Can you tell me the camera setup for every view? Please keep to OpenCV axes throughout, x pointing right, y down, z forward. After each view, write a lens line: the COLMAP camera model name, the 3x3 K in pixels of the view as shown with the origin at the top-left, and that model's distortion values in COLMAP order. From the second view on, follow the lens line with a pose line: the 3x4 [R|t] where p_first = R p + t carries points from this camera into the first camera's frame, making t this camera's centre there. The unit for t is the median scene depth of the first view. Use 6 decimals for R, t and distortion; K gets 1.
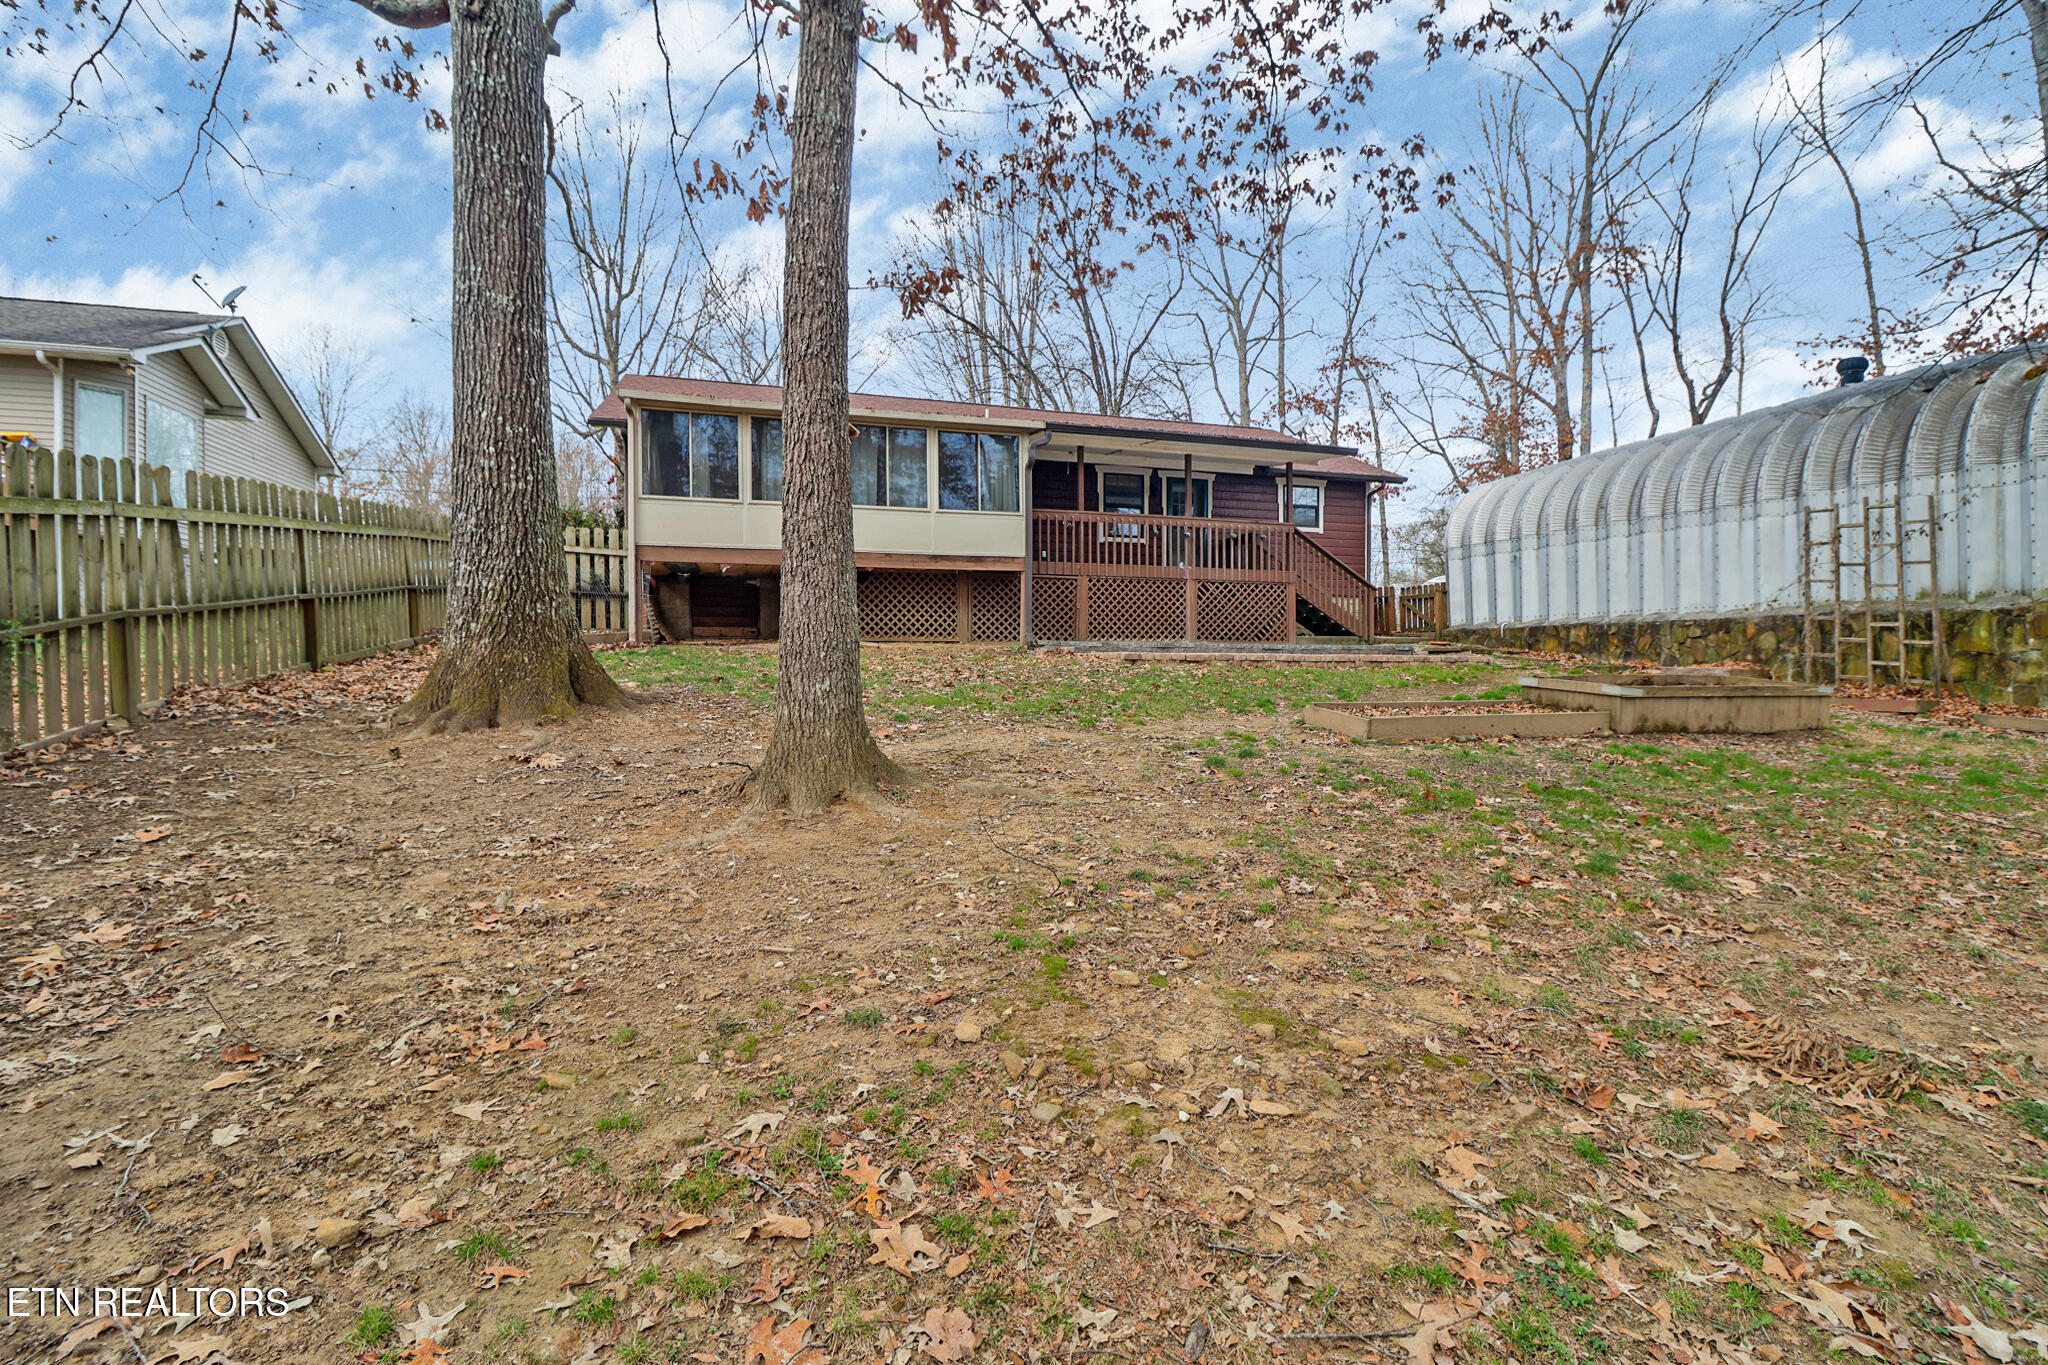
lens RADIAL K [[952.0, 0, 1025.7], [0, 952.0, 677.8], [0, 0, 1]] dist [-0.003879, -0.008622]
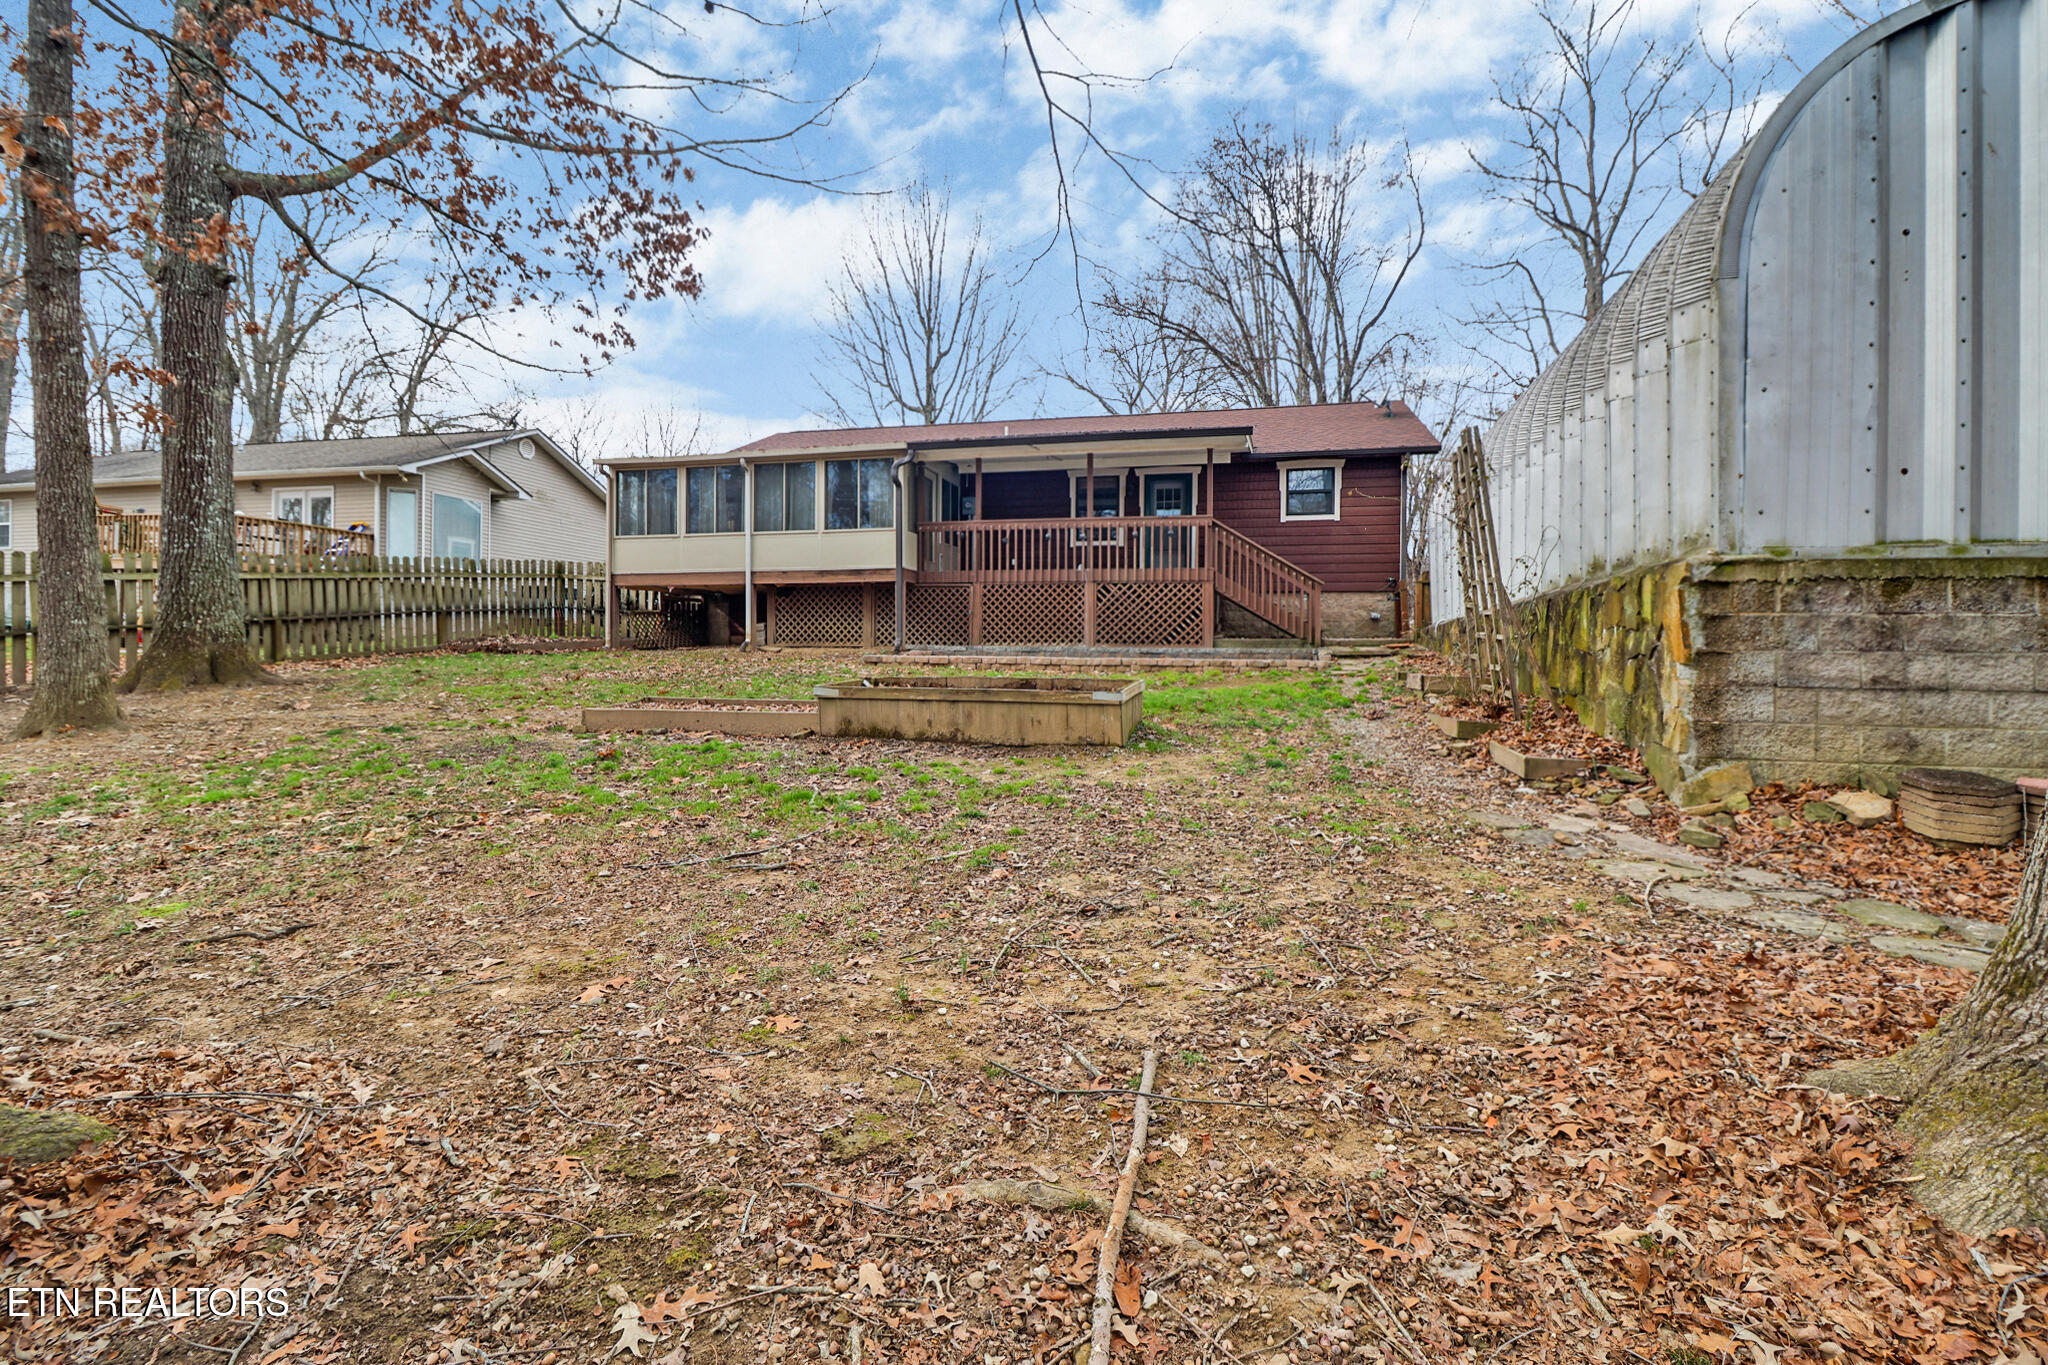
lens RADIAL K [[952.0, 0, 1023.5], [0, 952.0, 679.7], [0, 0, 1]] dist [-0.003879, -0.008622]
pose [[0.853554, 0.014627, -0.520798, 0.651476], [-0.018673, 0.999822, -0.002523, 0.000556], [0.520669, 0.011879, 0.853676, 0.140769]]
